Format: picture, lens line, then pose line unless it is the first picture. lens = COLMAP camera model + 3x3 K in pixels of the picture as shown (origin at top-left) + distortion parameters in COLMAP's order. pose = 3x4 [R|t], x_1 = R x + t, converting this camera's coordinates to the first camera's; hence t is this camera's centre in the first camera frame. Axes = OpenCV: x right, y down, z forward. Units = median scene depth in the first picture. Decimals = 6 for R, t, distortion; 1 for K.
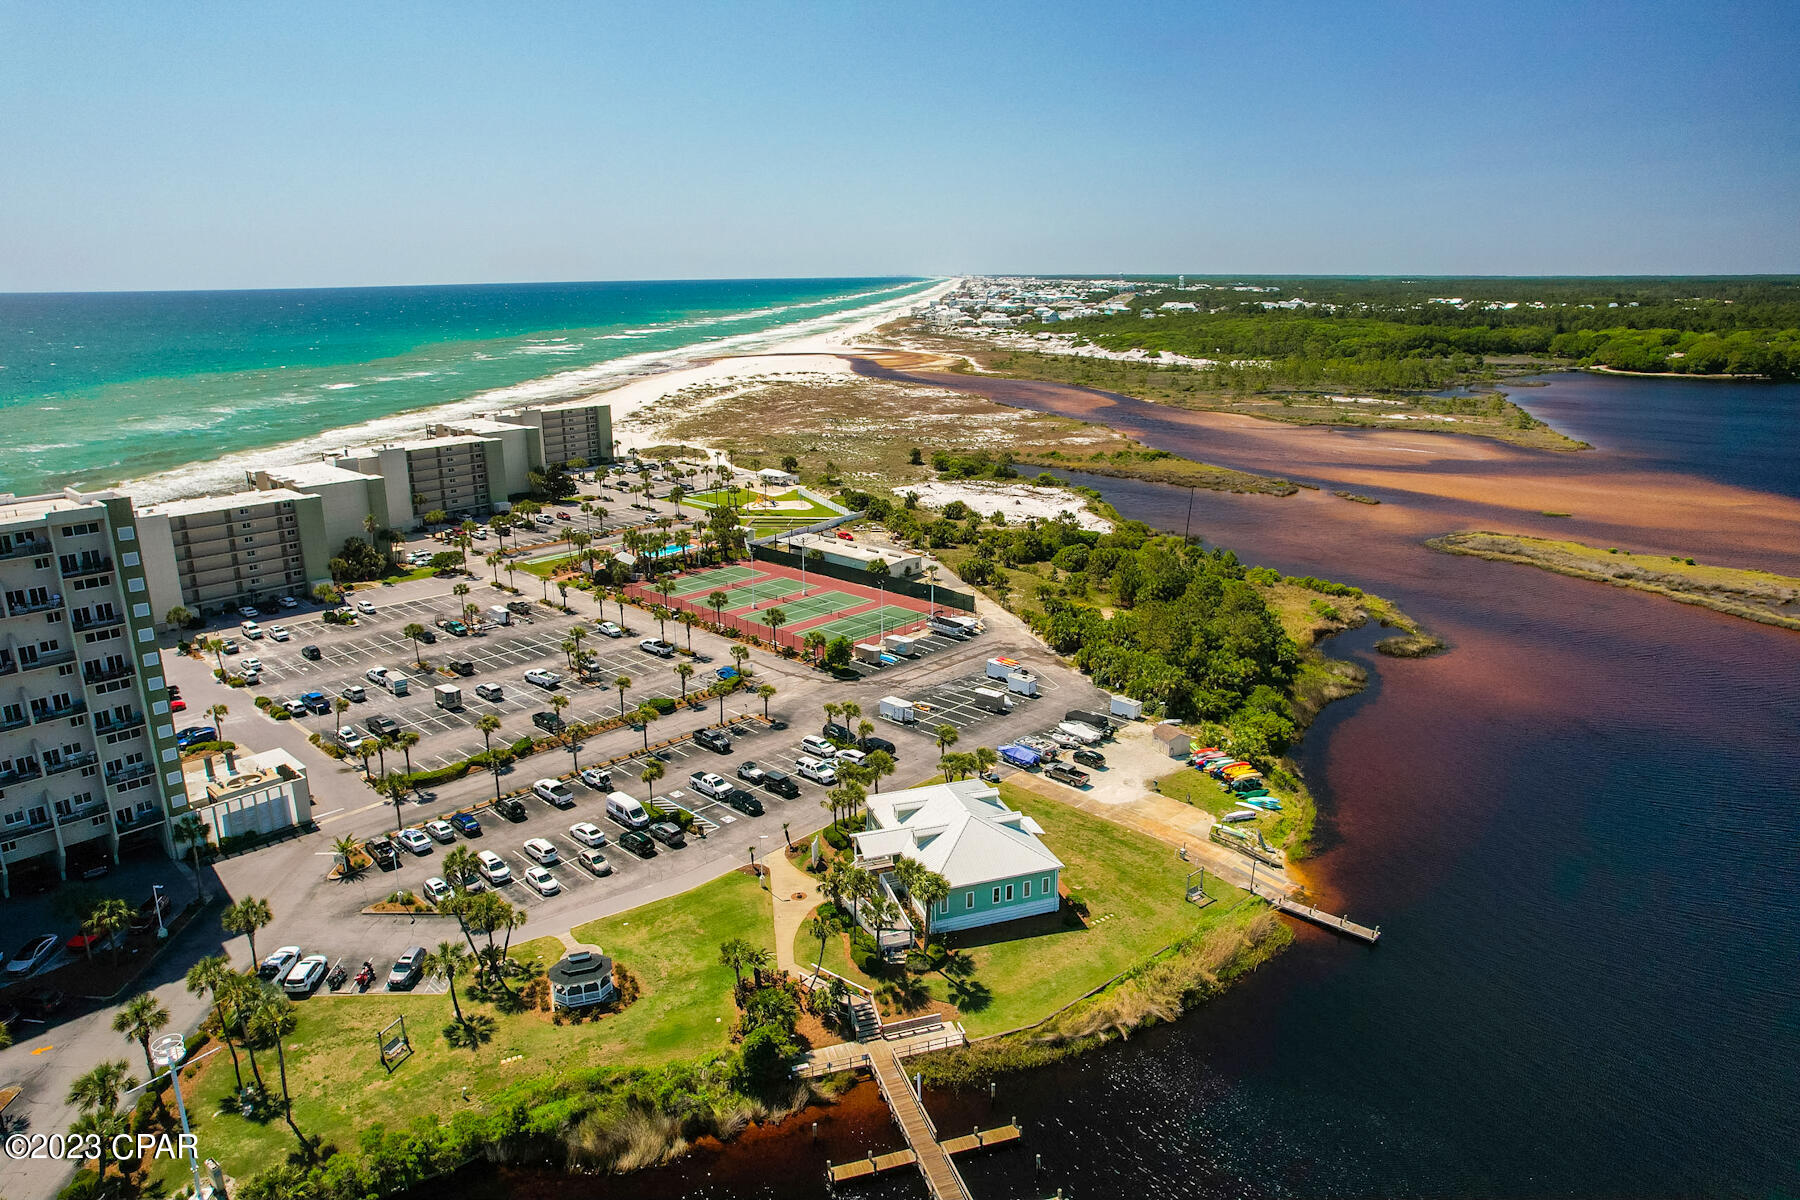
lens RADIAL K [[1150.9, 0, 900.3], [0, 1150.9, 590.2], [0, 0, 1]] dist [-0.085318, 0.079262]
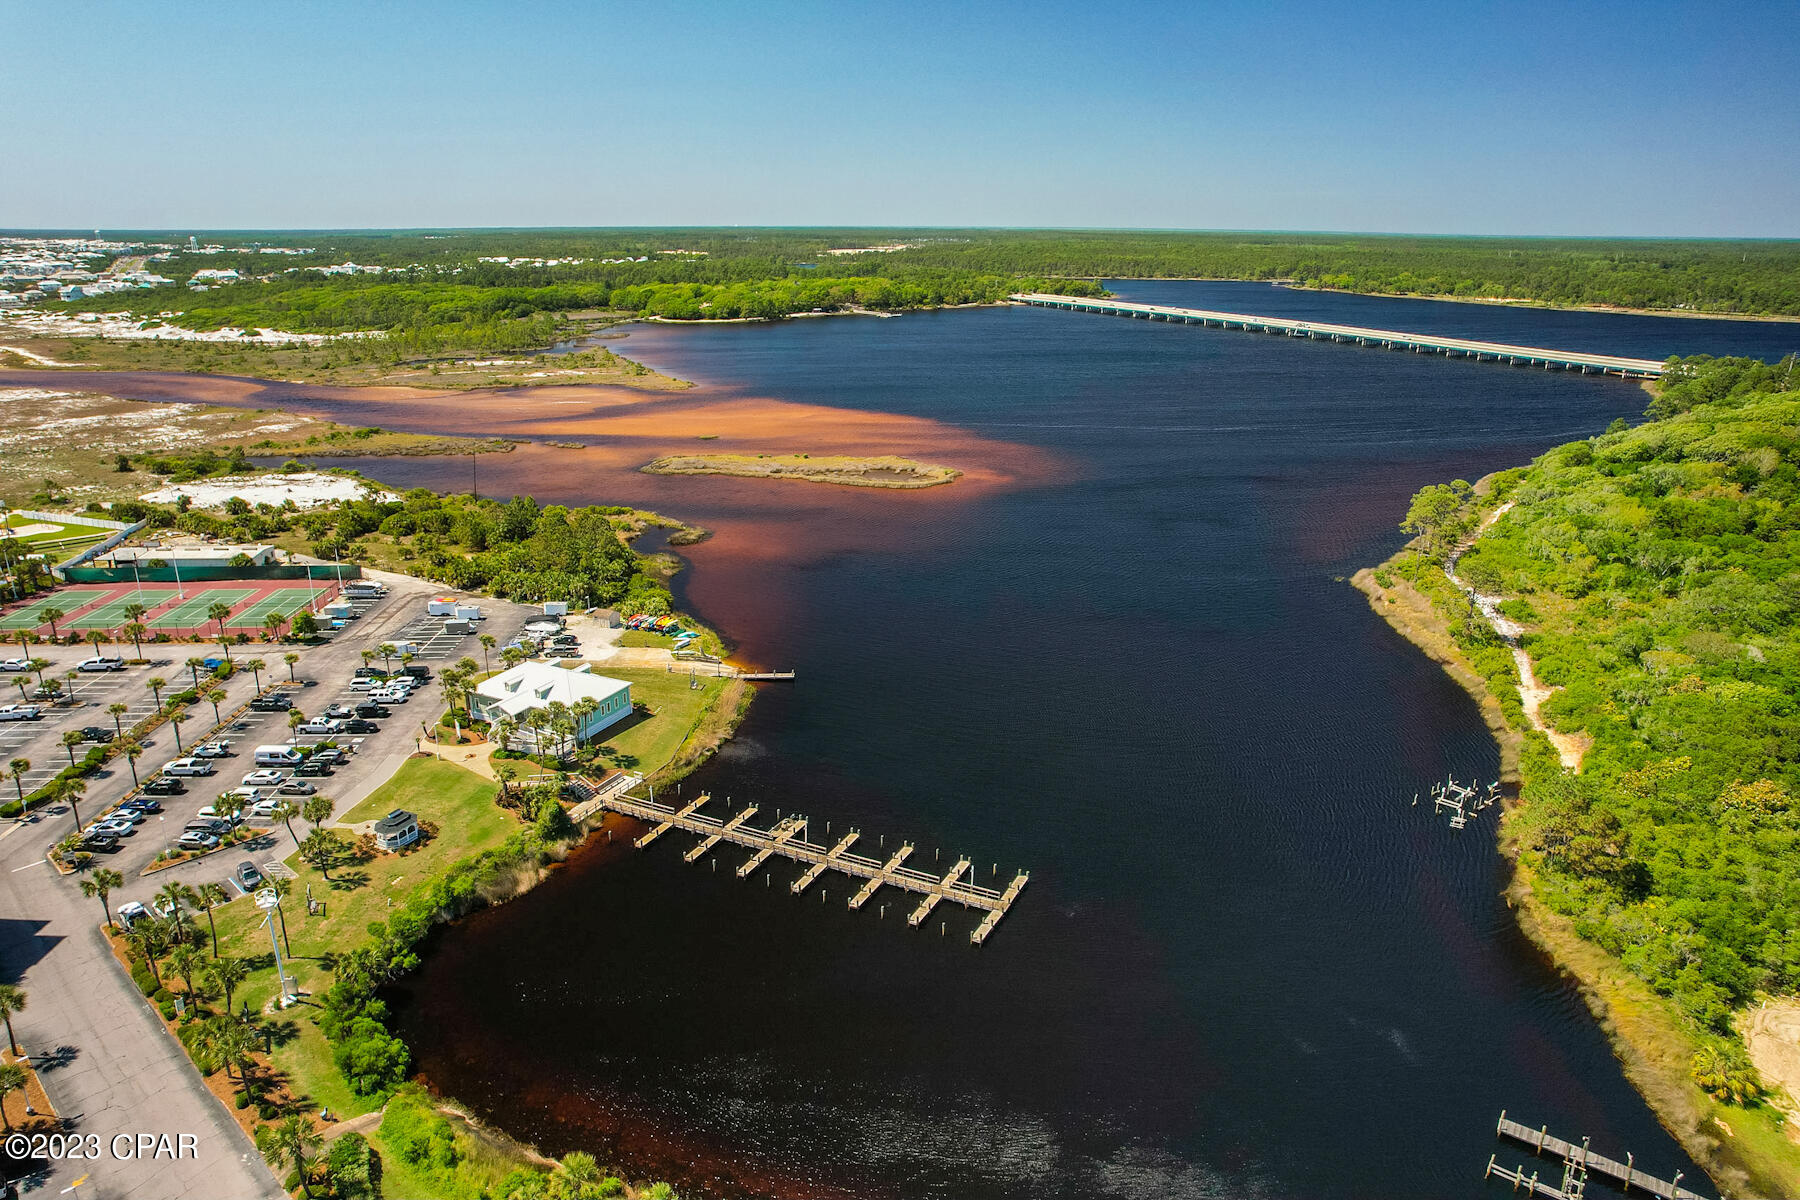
lens RADIAL K [[1150.9, 0, 900.3], [0, 1150.9, 590.2], [0, 0, 1]] dist [-0.085318, 0.079262]
pose [[0.702385, -0.208486, 0.680580, -0.289100], [0.182321, 0.976941, 0.111109, 0.001666], [-0.688051, 0.046043, 0.724200, -0.188200]]
